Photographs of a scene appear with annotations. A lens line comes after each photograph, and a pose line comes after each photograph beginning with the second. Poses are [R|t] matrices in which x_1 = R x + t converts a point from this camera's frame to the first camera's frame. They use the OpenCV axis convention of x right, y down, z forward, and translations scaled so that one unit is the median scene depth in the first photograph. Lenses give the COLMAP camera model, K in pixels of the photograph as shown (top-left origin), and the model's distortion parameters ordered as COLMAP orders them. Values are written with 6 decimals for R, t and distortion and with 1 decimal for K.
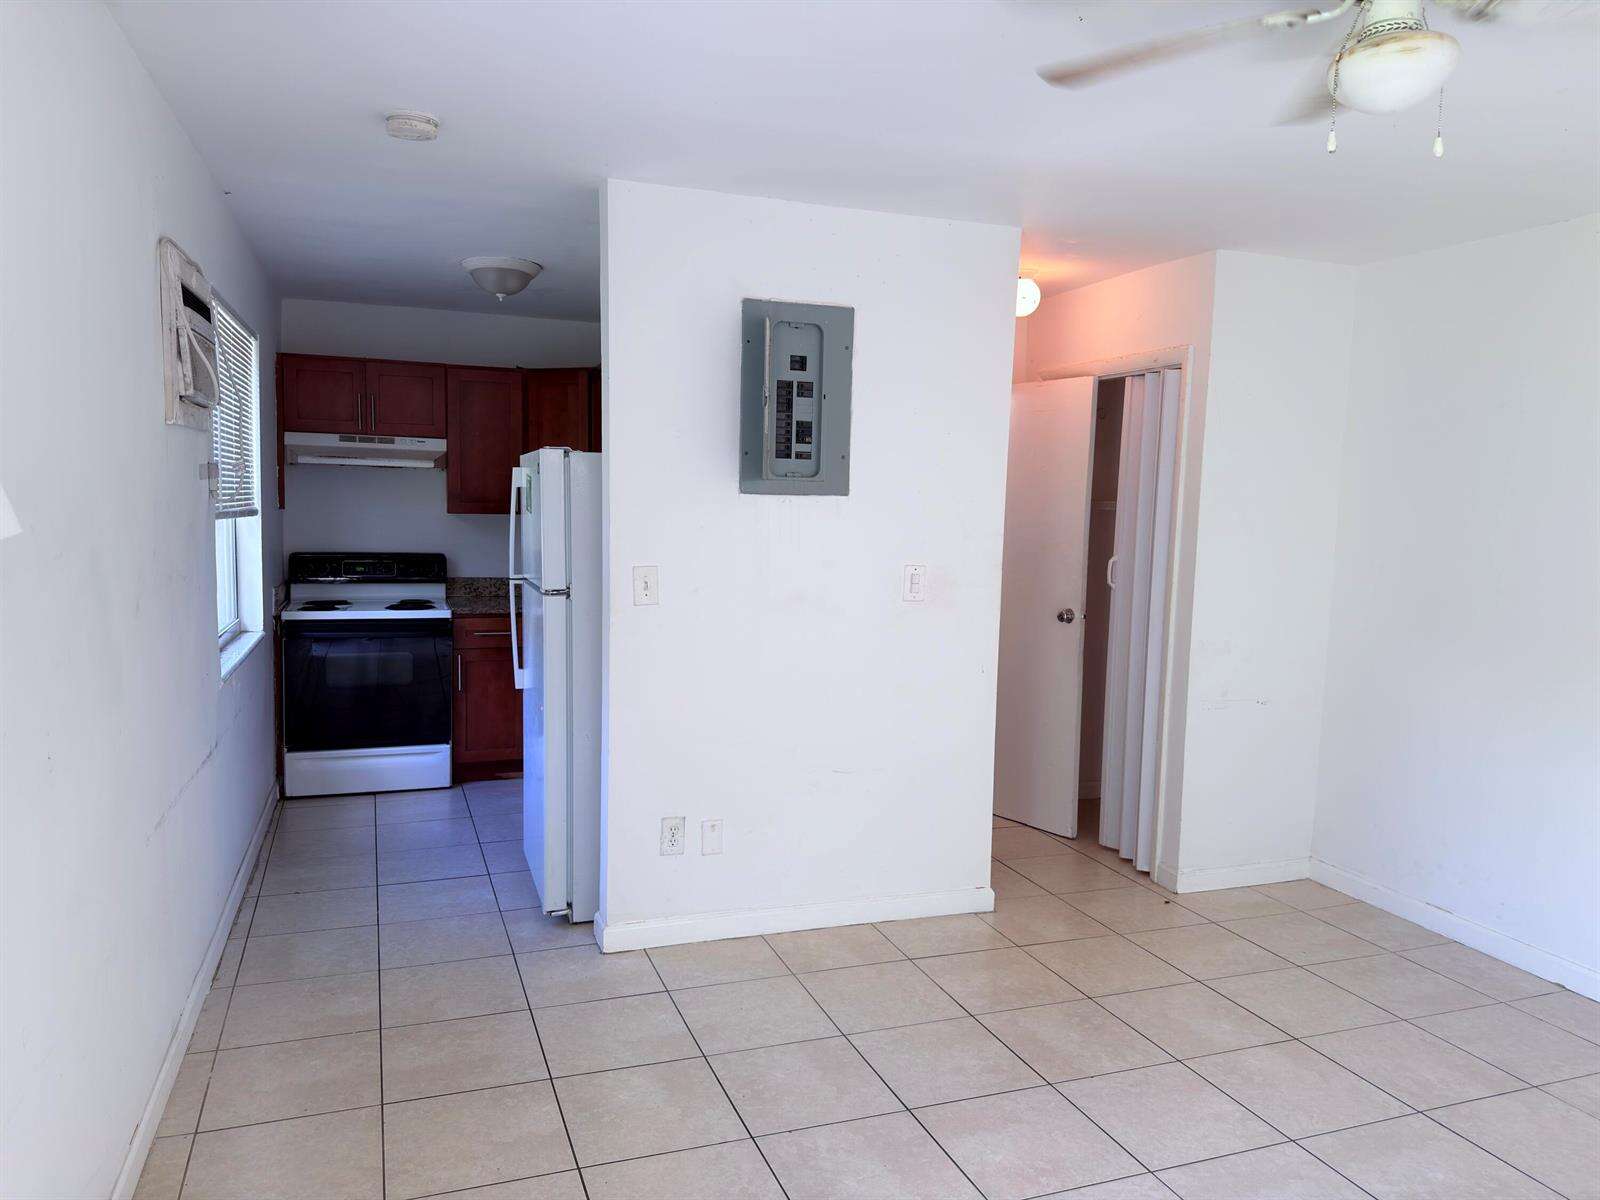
lens RADIAL K [[1117.2, 0, 790.8], [0, 1117.2, 601.1], [0, 0, 1]] dist [0.075296, -0.093463]
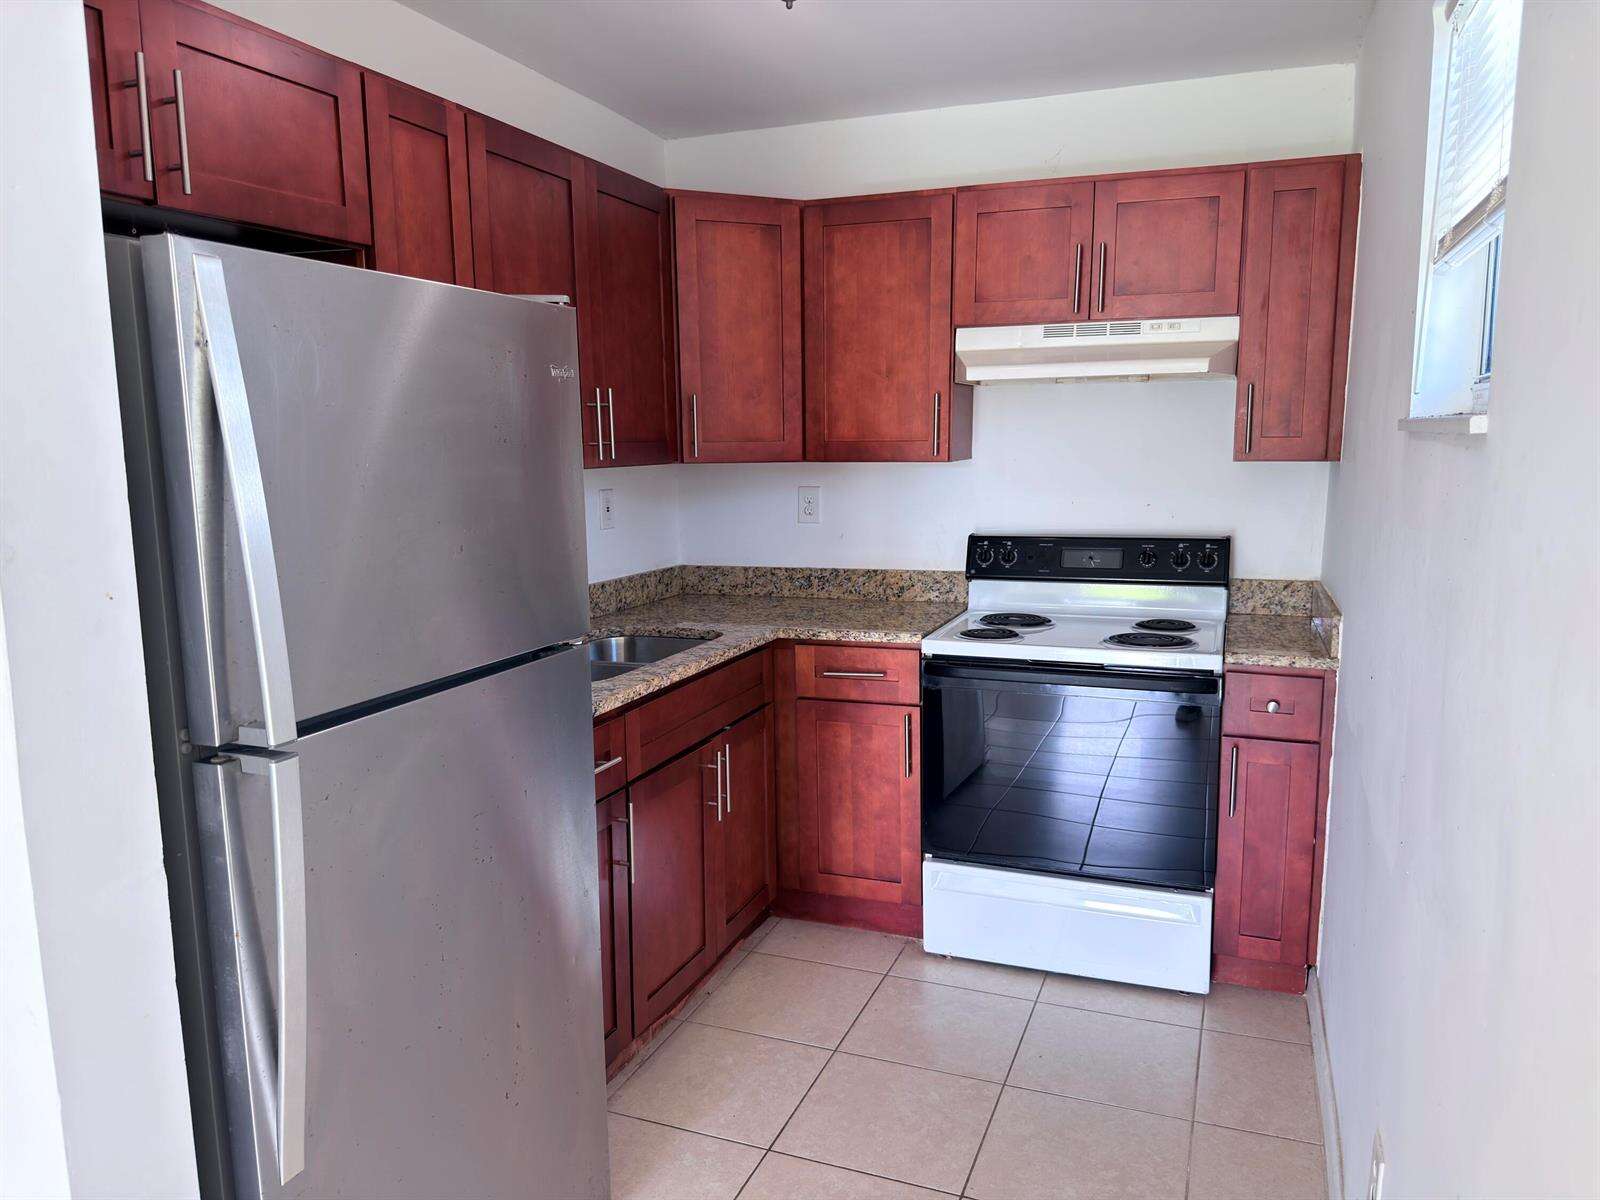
lens RADIAL K [[1130.3, 0, 792.9], [0, 1130.3, 604.8], [0, 0, 1]] dist [0.079727, -0.109844]
pose [[0.755991, 0.071239, -0.650694, -0.101617], [-0.029231, 0.996743, 0.075164, -0.041845], [0.653929, -0.037803, 0.755611, 0.426286]]
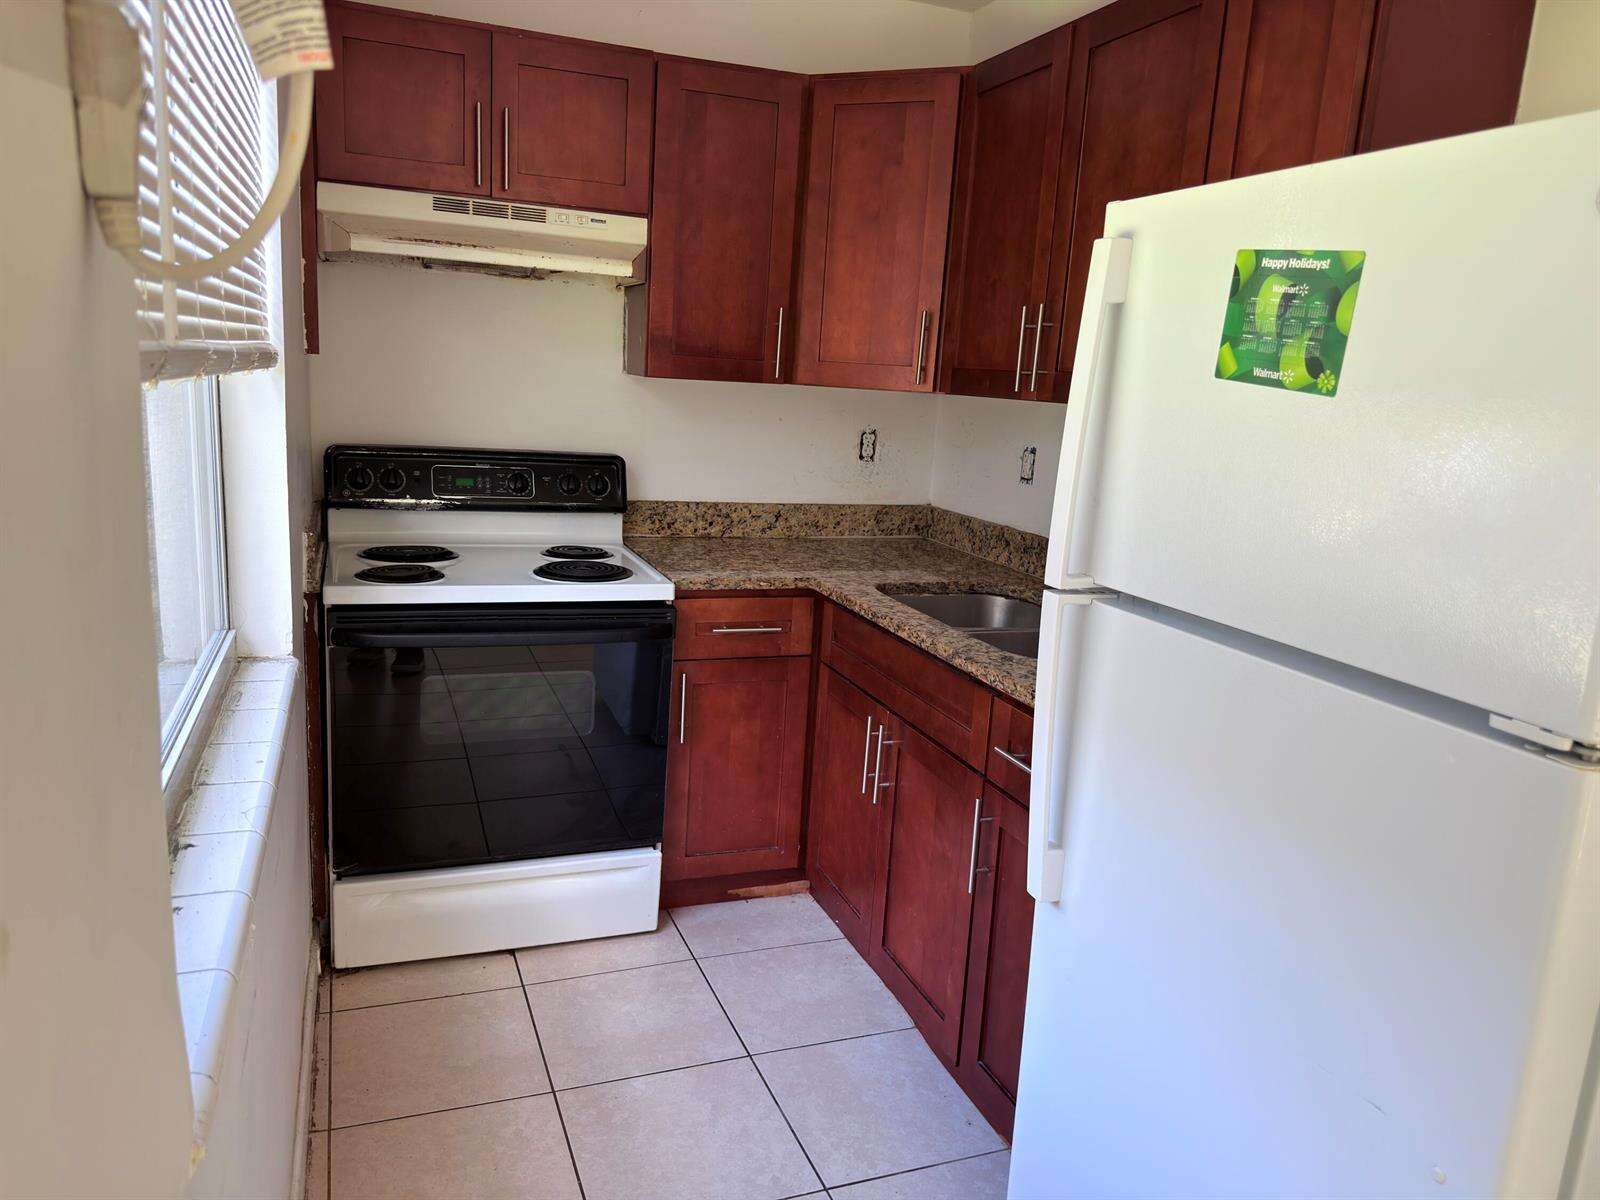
lens RADIAL K [[1130.3, 0, 792.9], [0, 1130.3, 604.8], [0, 0, 1]] dist [0.079727, -0.109844]
pose [[0.999288, 0.033384, 0.017597, -0.224892], [-0.035175, 0.992879, 0.113816, -0.034275], [-0.013672, -0.114354, 0.993346, 0.450859]]
